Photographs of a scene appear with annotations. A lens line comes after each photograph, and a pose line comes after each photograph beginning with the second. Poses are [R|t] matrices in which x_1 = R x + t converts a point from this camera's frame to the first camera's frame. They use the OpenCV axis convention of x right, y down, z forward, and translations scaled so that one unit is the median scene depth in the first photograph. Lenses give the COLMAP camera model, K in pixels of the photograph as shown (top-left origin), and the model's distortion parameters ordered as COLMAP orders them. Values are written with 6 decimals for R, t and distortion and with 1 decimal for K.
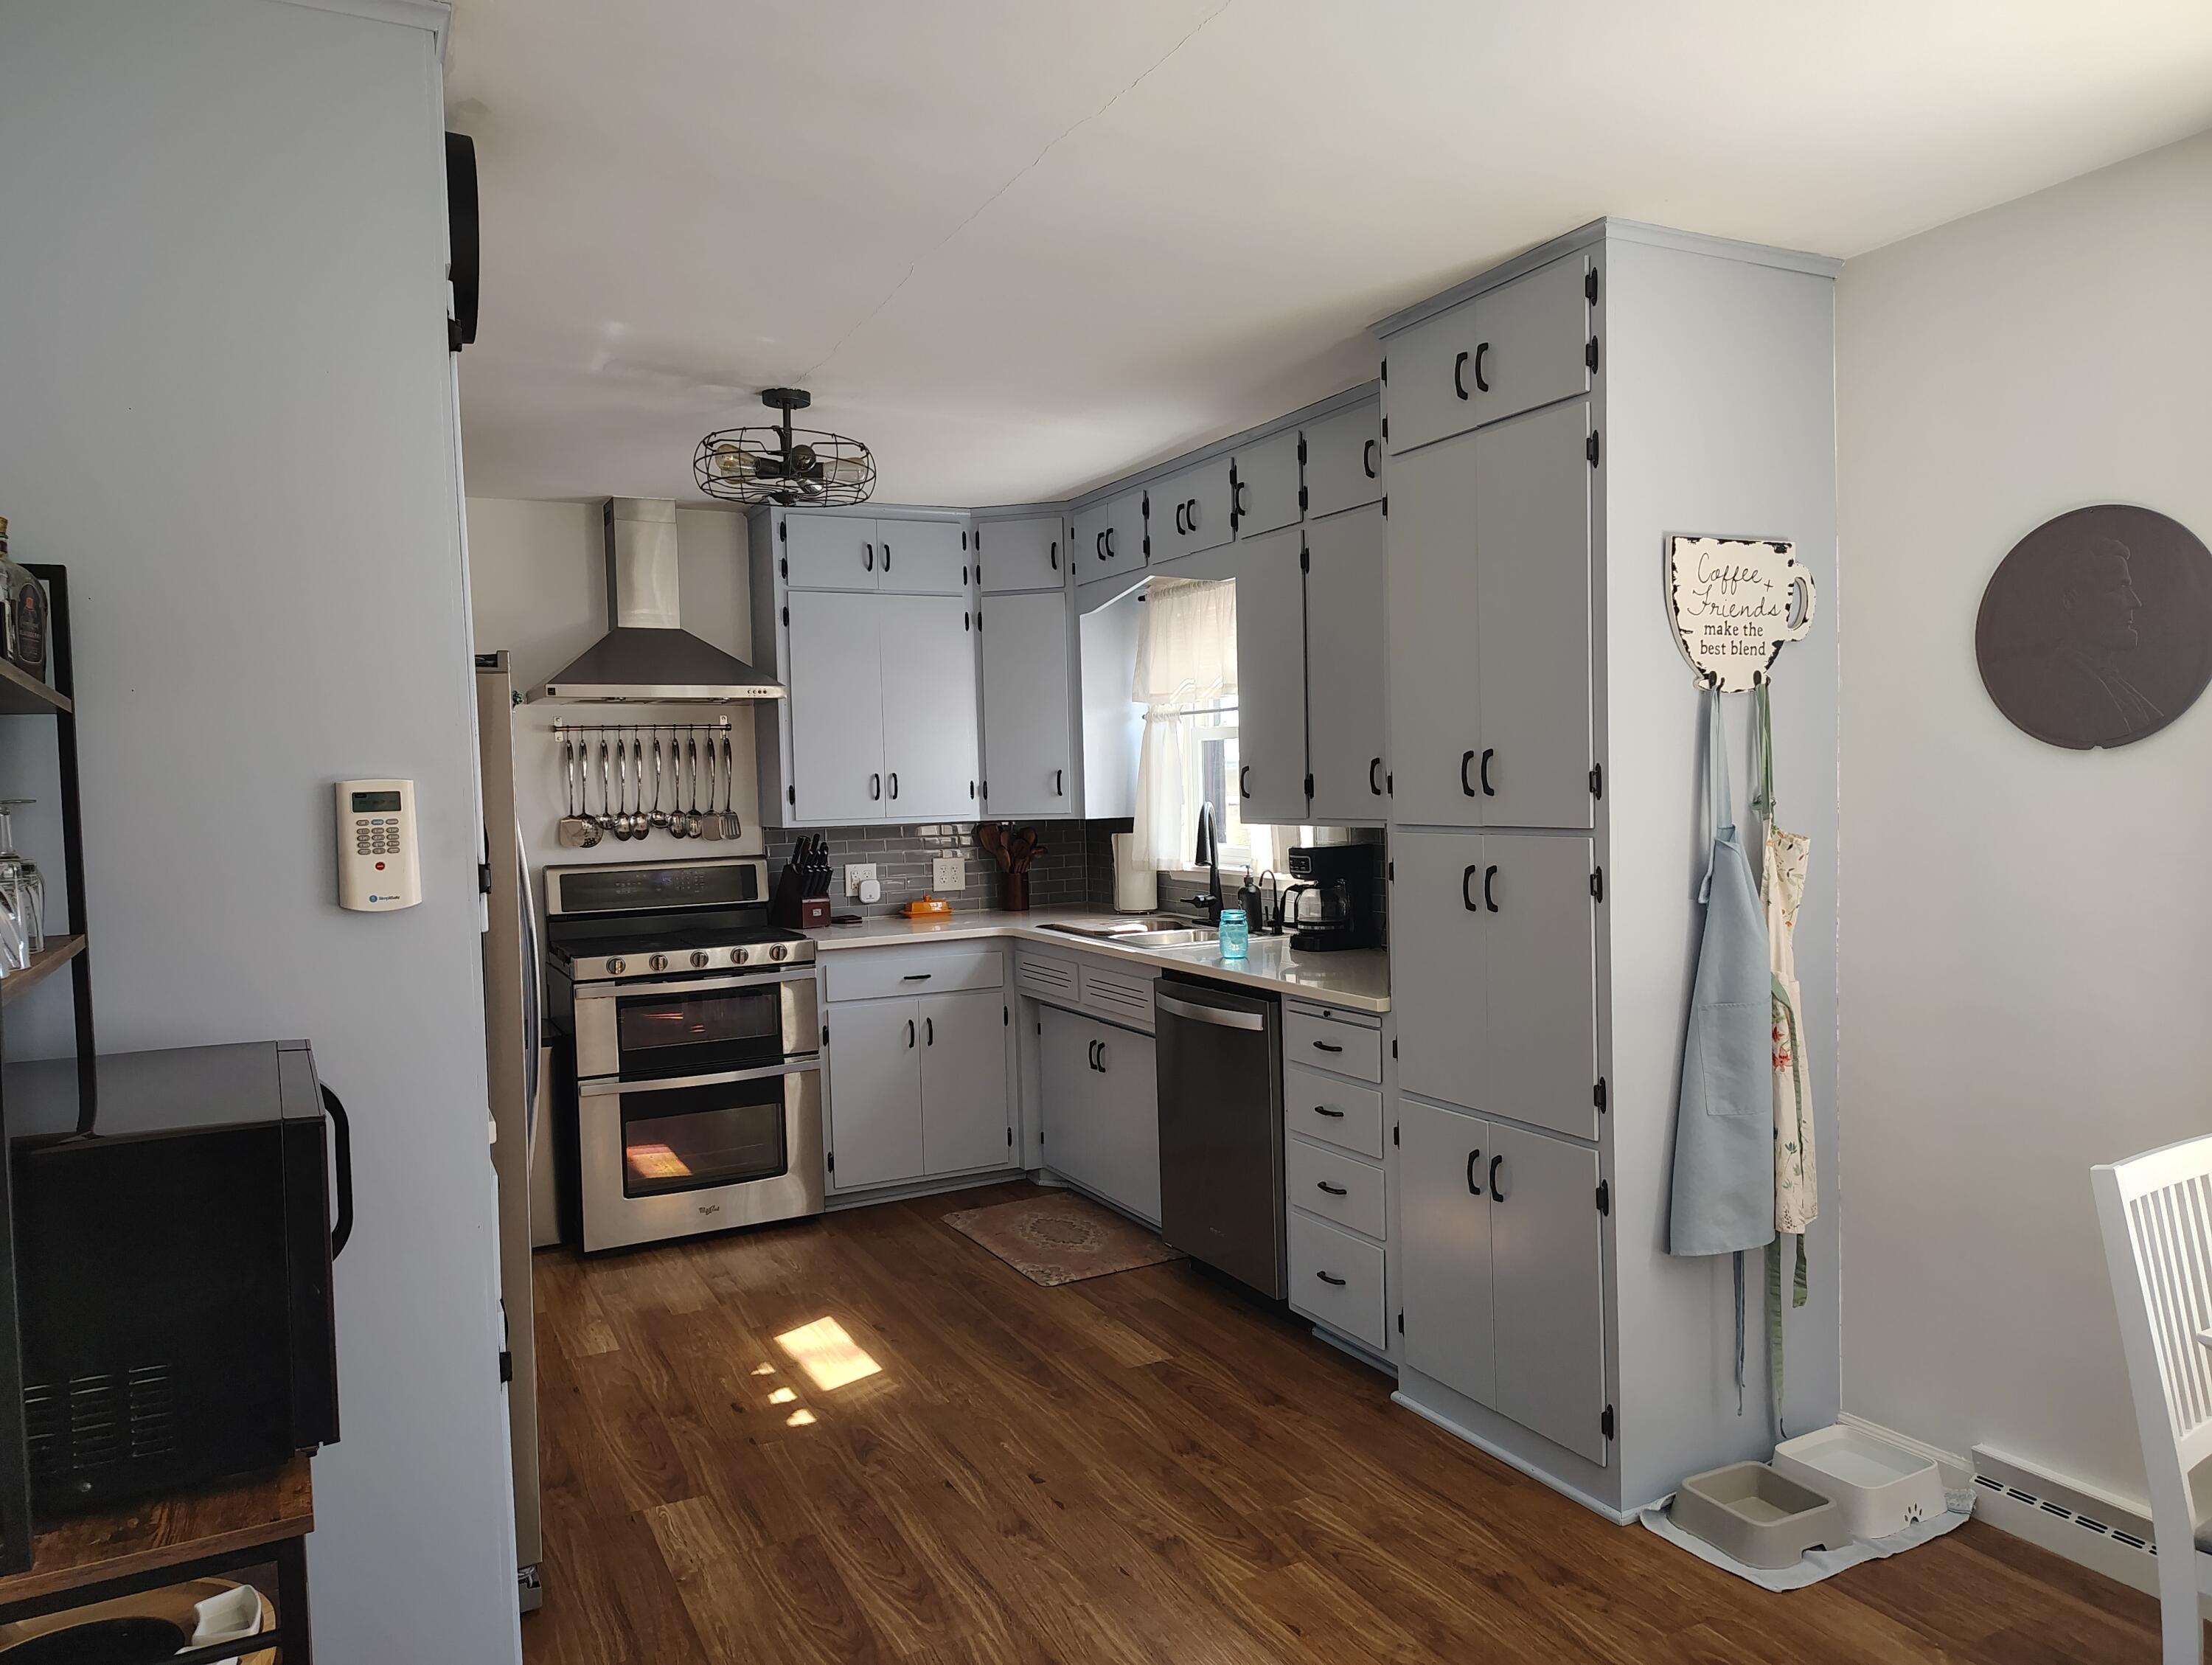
lens RADIAL K [[1538.8, 0, 1119.9], [0, 1538.8, 869.8], [0, 0, 1]] dist [0.022766, -0.047128]
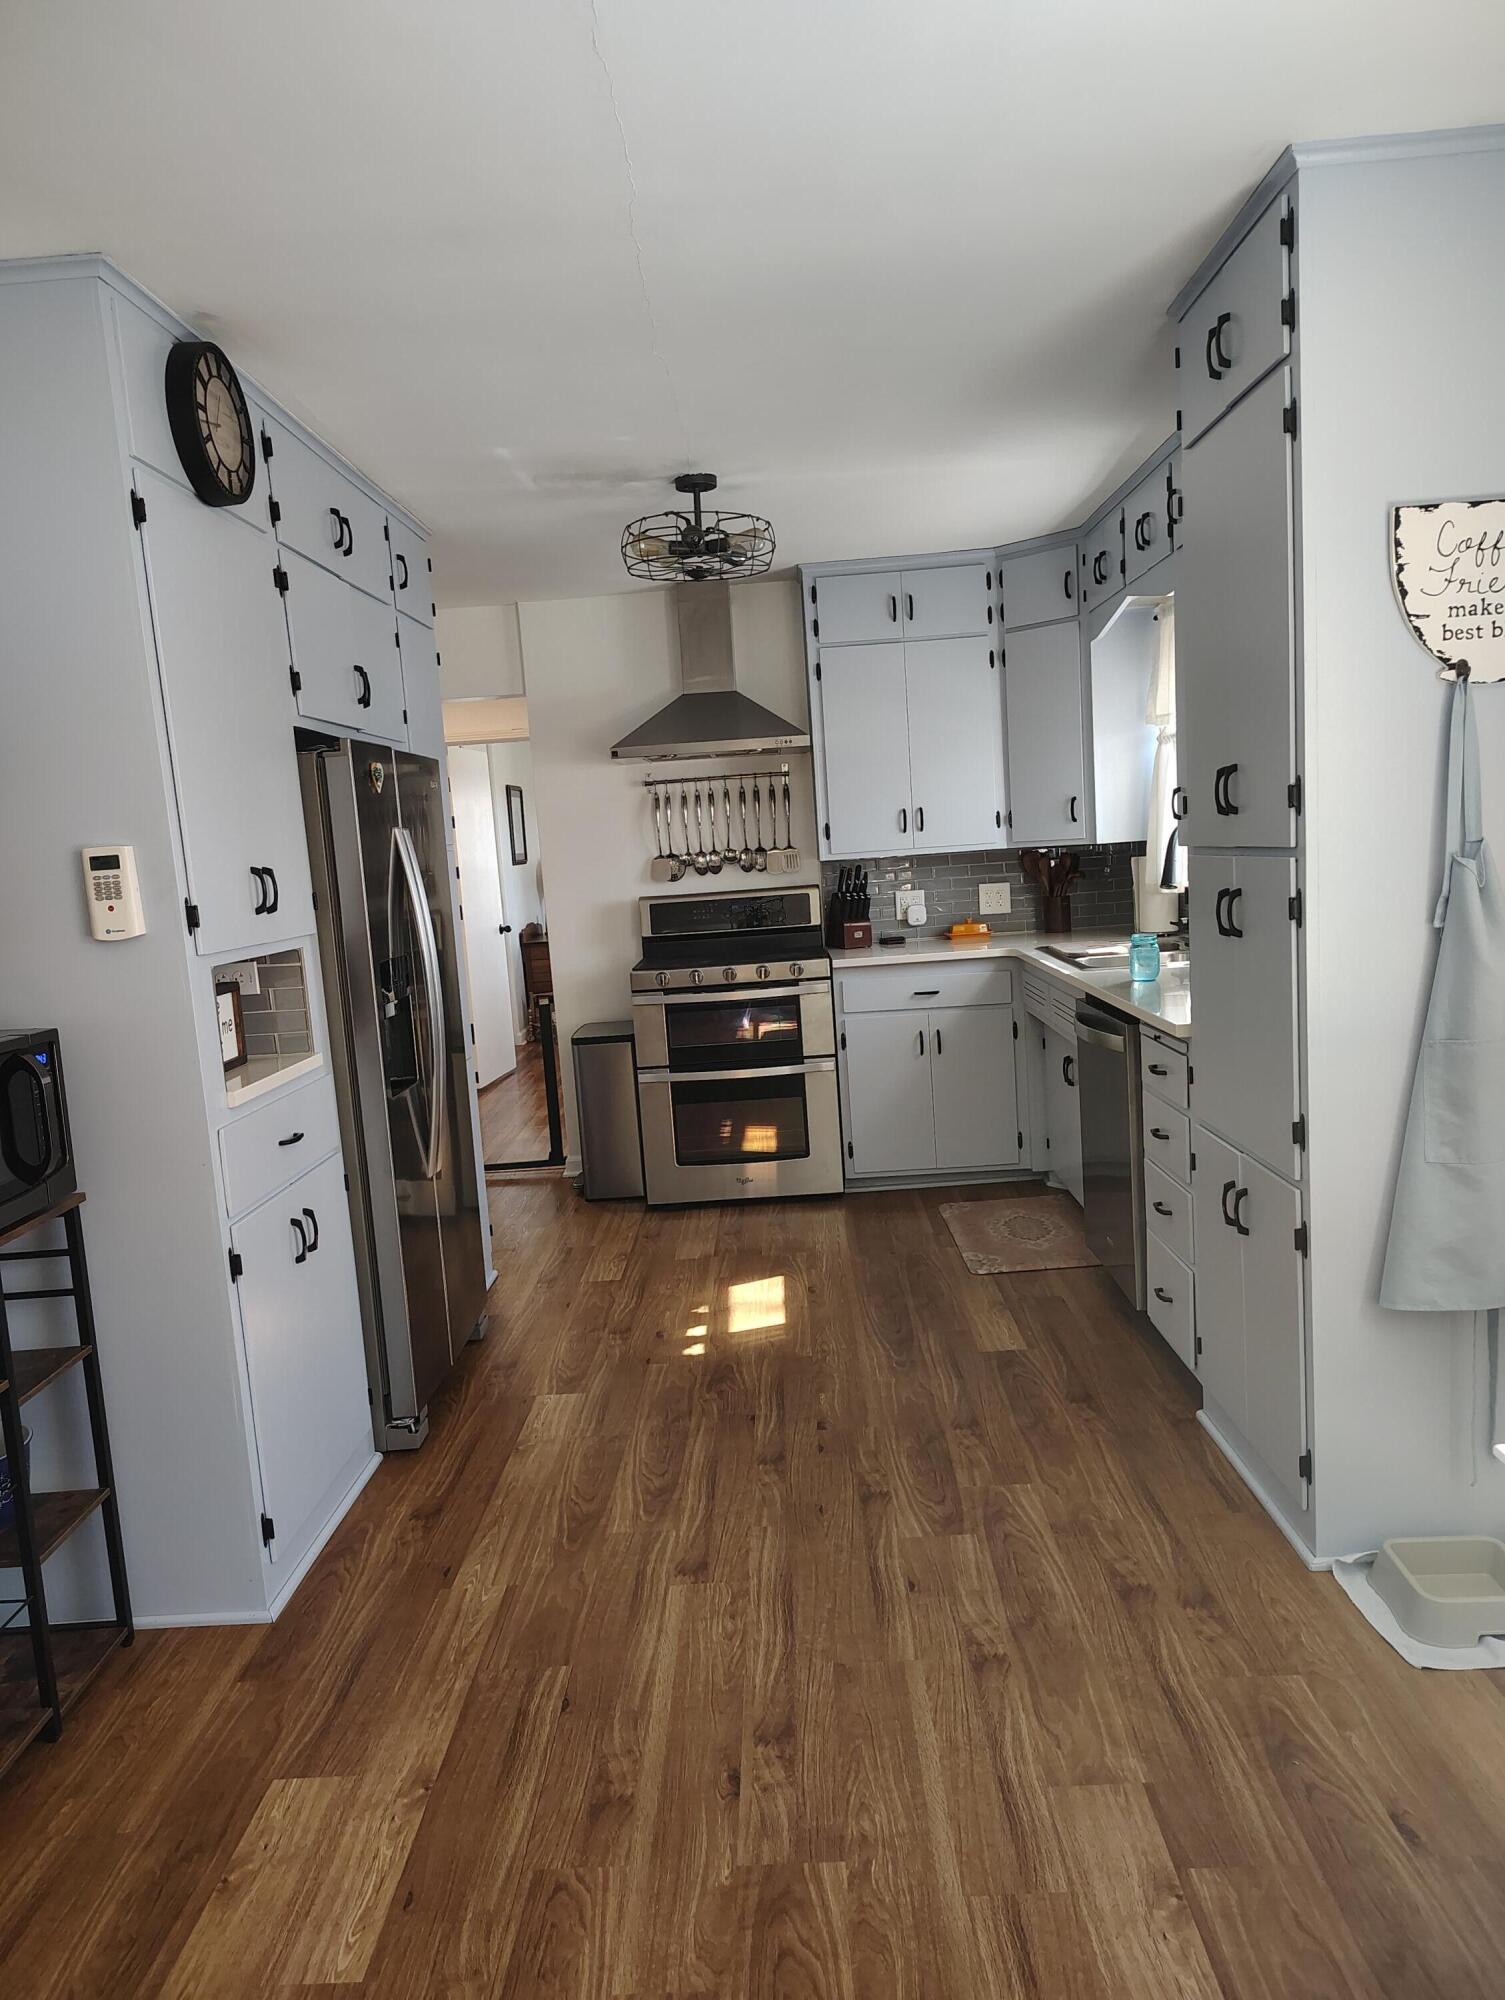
lens RADIAL K [[1391.3, 0, 738.7], [0, 1391.3, 1059.5], [0, 0, 1]] dist [0.022766, -0.047128]
pose [[0.873687, 0.042542, -0.484624, 0.244928], [0.015944, 0.993130, 0.115924, -0.001484], [0.486227, -0.109009, 0.867007, 0.056519]]
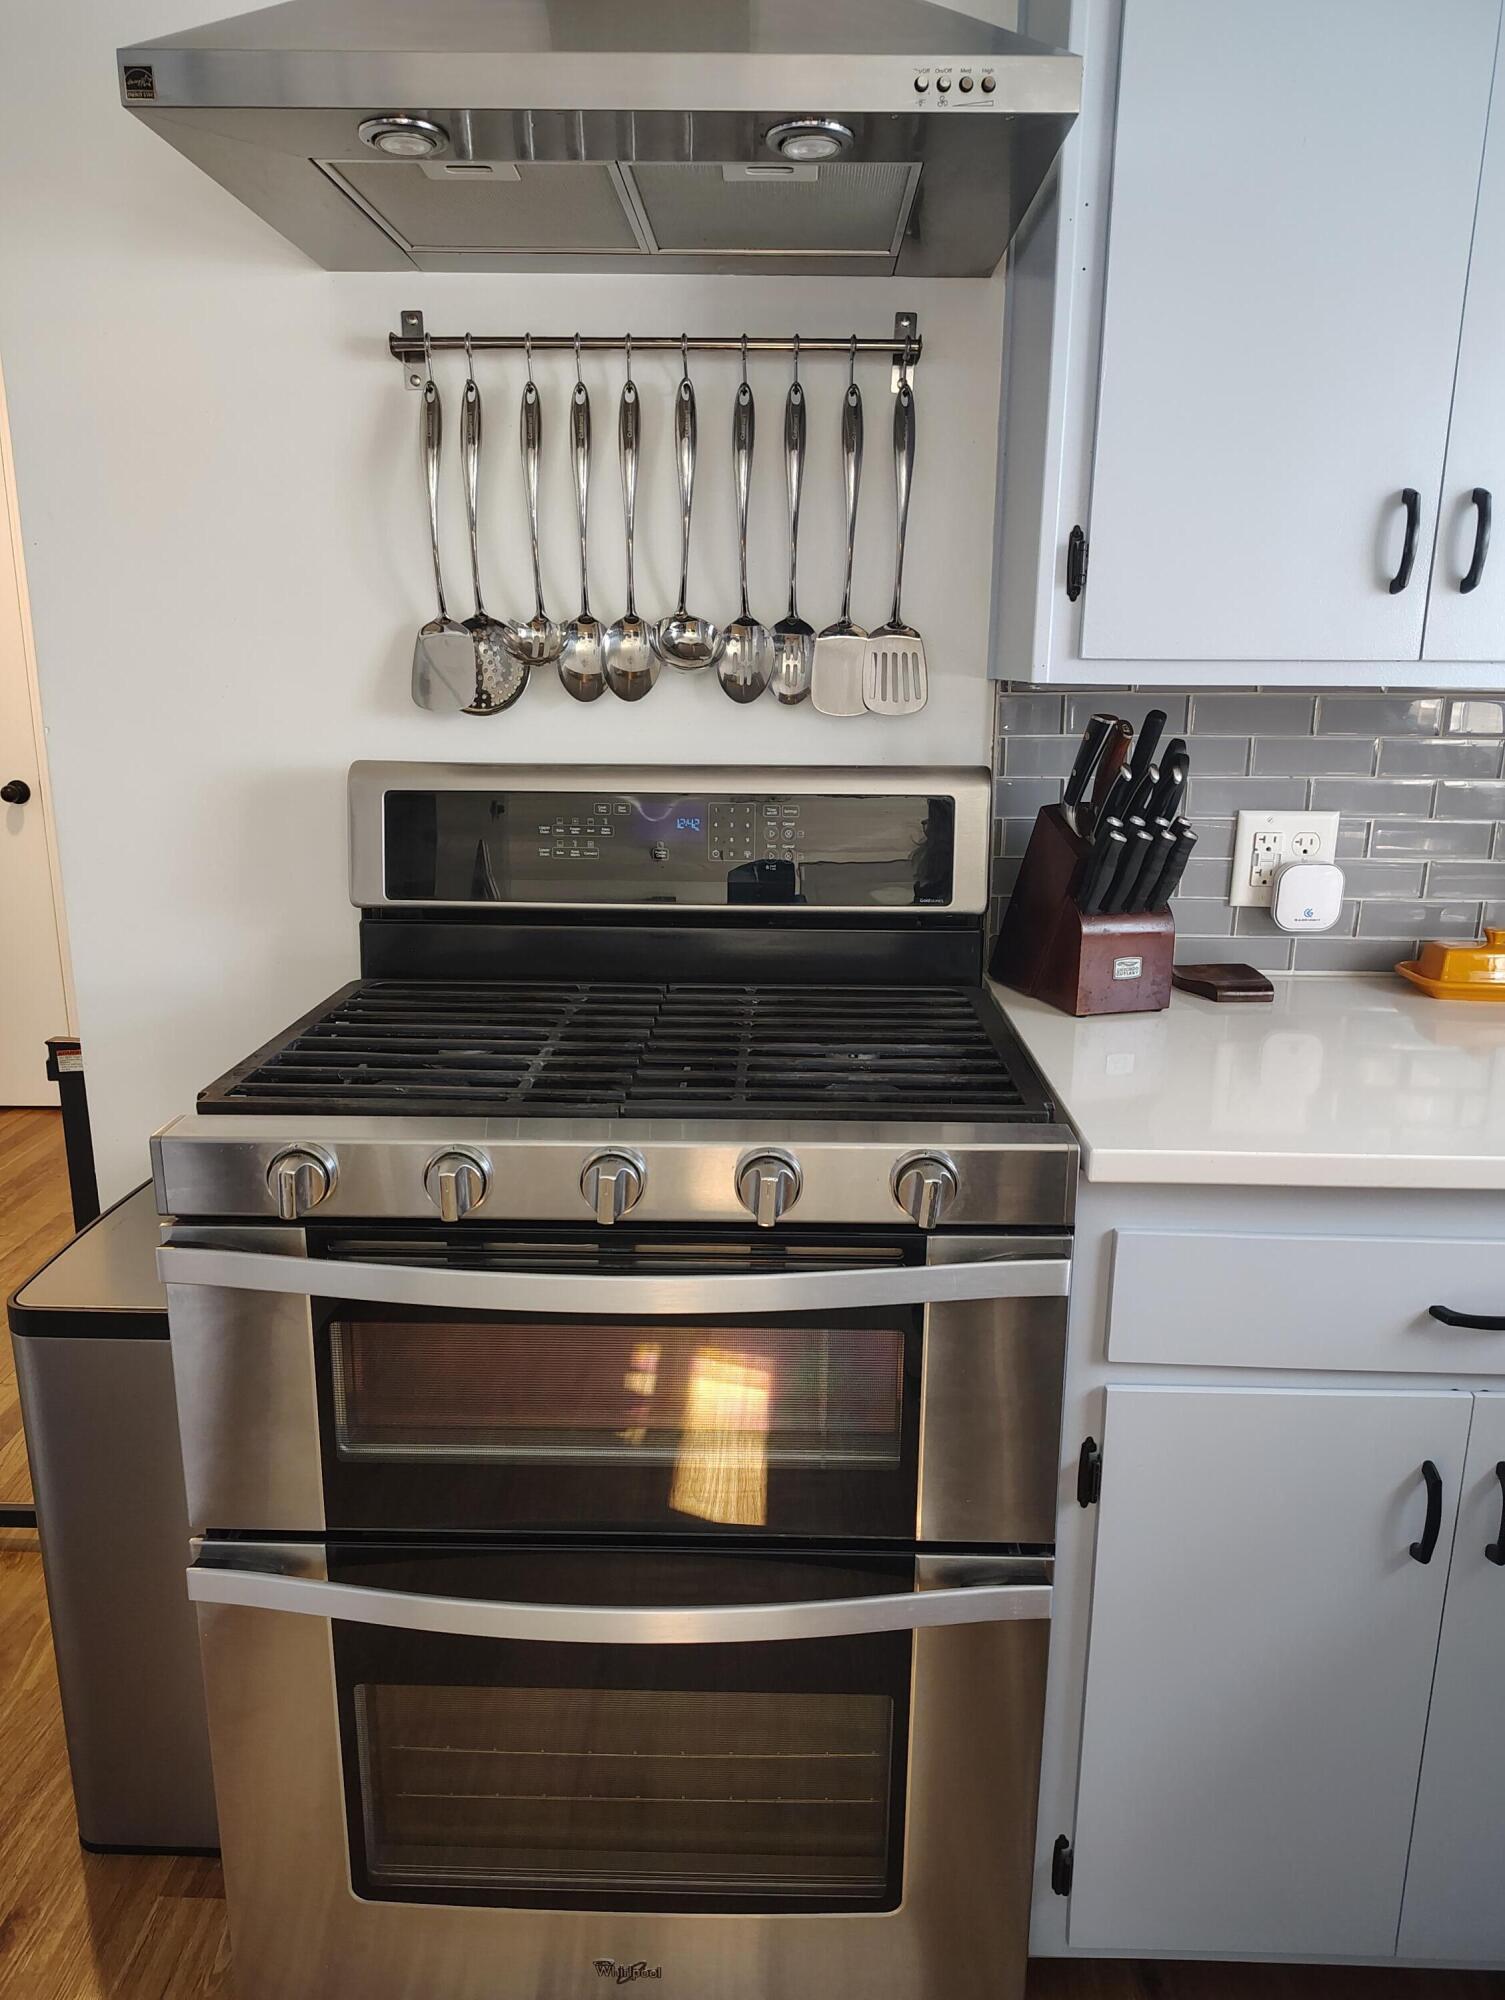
lens RADIAL K [[1402.8, 0, 752.5], [0, 1402.8, 1000.0], [0, 0, 1]] dist [0.021515, 0.000598]
pose [[0.873870, 0.146010, -0.463716, -0.138654], [-0.060777, 0.979162, 0.193773, -0.017293], [0.482346, -0.141149, 0.864534, 0.763680]]
